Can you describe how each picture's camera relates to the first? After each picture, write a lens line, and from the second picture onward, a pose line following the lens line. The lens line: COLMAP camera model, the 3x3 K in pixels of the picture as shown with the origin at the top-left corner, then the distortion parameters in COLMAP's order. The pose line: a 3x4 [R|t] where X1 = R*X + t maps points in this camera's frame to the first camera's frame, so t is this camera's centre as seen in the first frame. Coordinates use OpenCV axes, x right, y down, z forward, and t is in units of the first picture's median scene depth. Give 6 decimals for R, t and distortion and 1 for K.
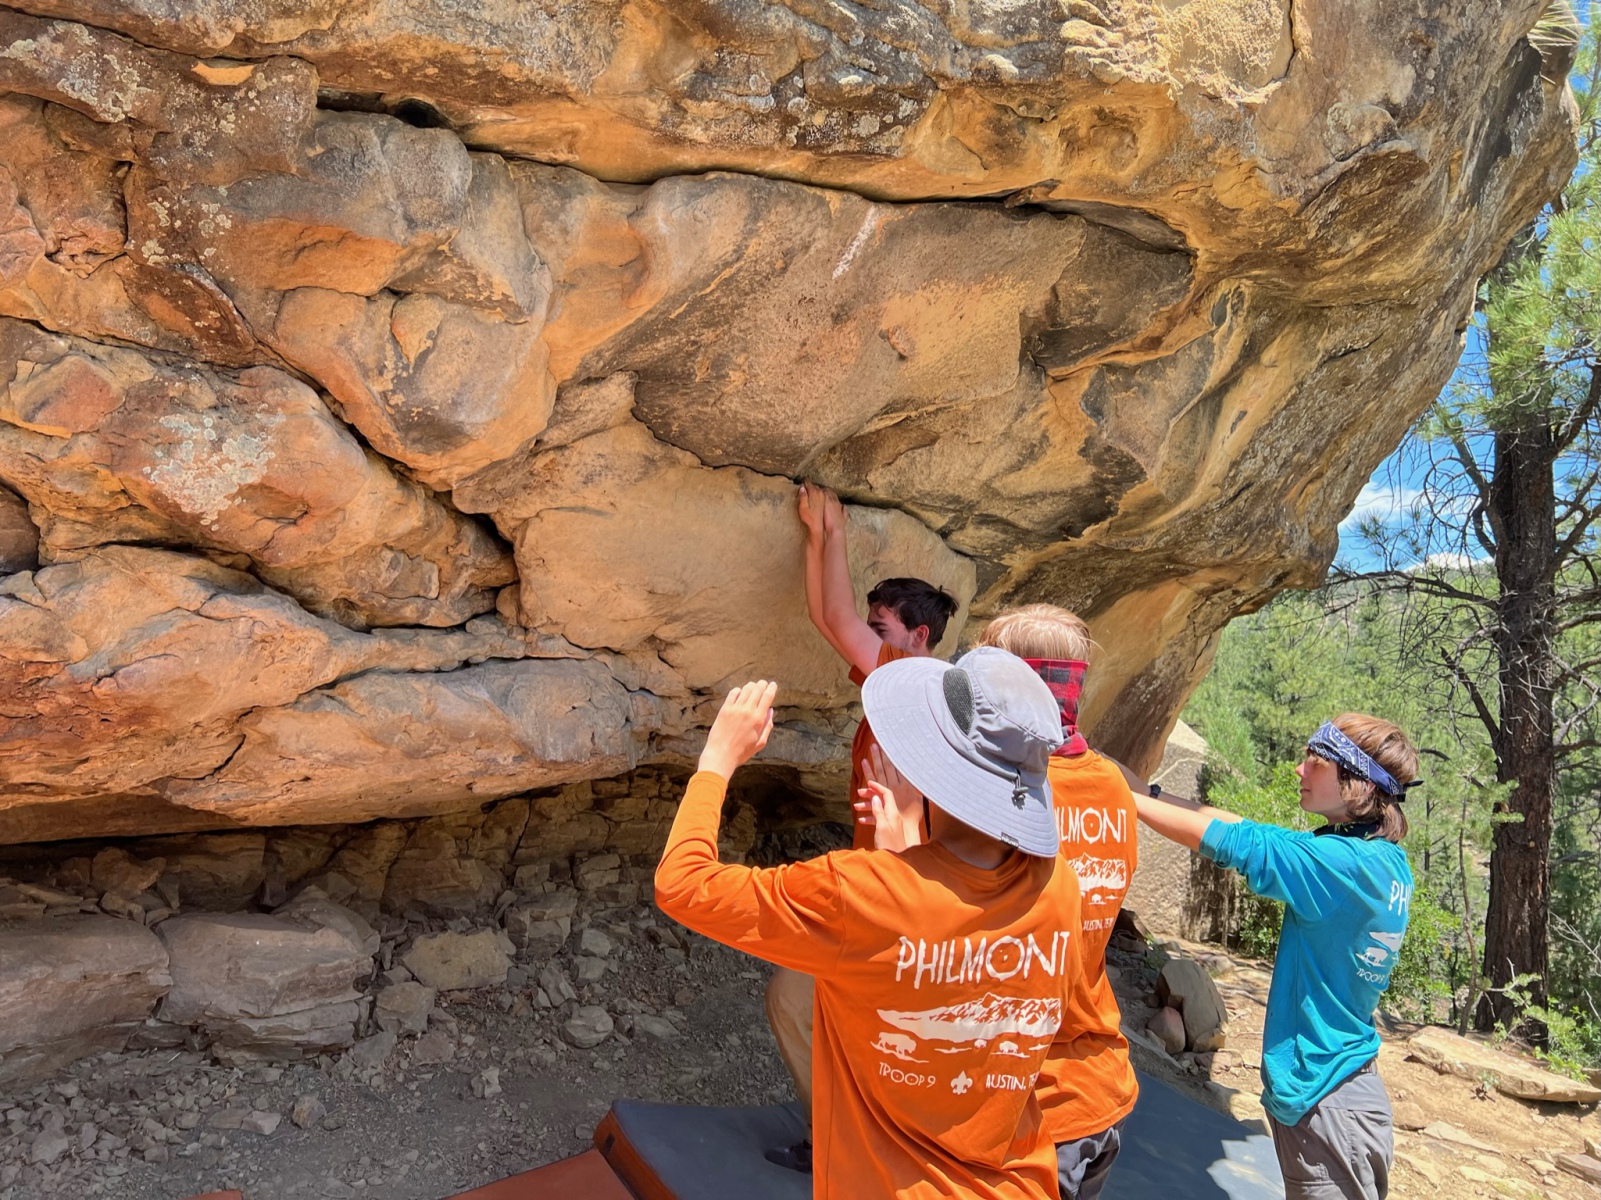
lens RADIAL K [[1207.2, 0, 801.5], [0, 1207.2, 607.9], [0, 0, 1]] dist [0.052318, -0.058898]
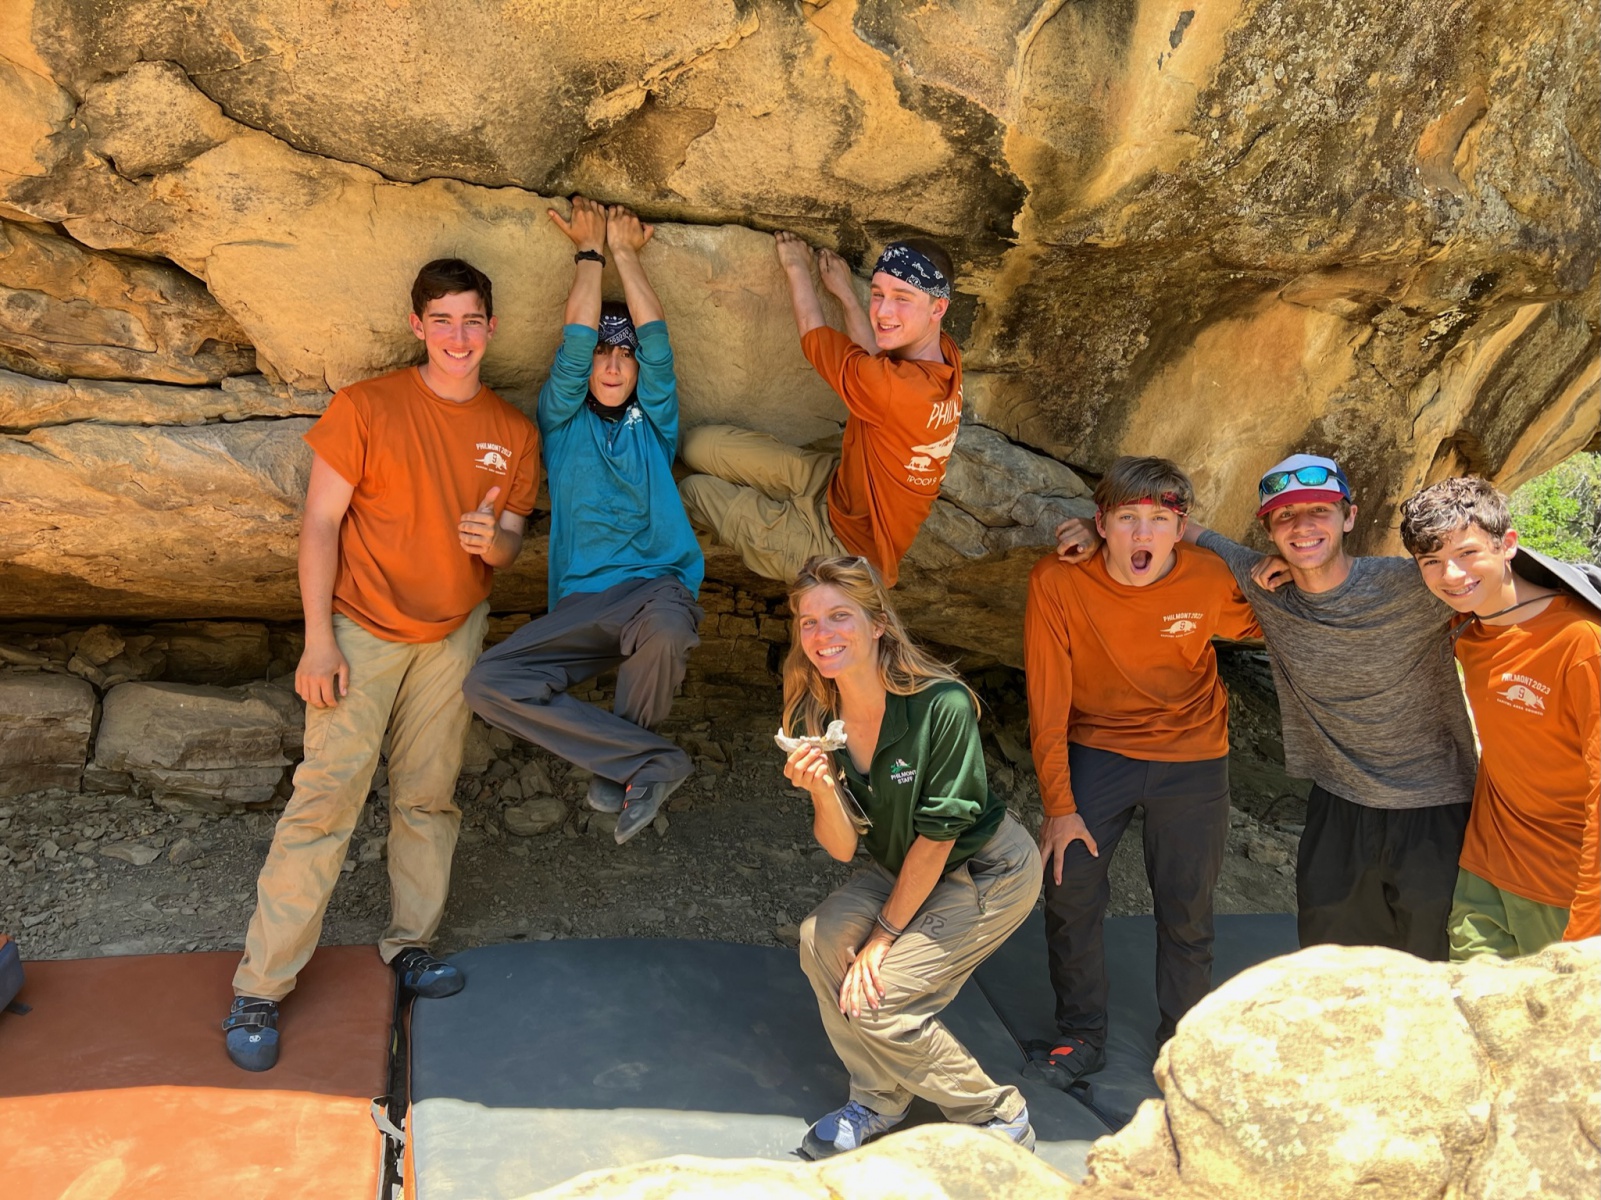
lens RADIAL K [[1207.2, 0, 796.5], [0, 1207.2, 590.6], [0, 0, 1]] dist [0.052318, -0.058898]
pose [[0.890342, -0.033118, -0.454085, 0.629691], [0.058489, 0.997407, 0.041935, 0.178820], [0.451519, -0.063896, 0.889971, 0.313729]]
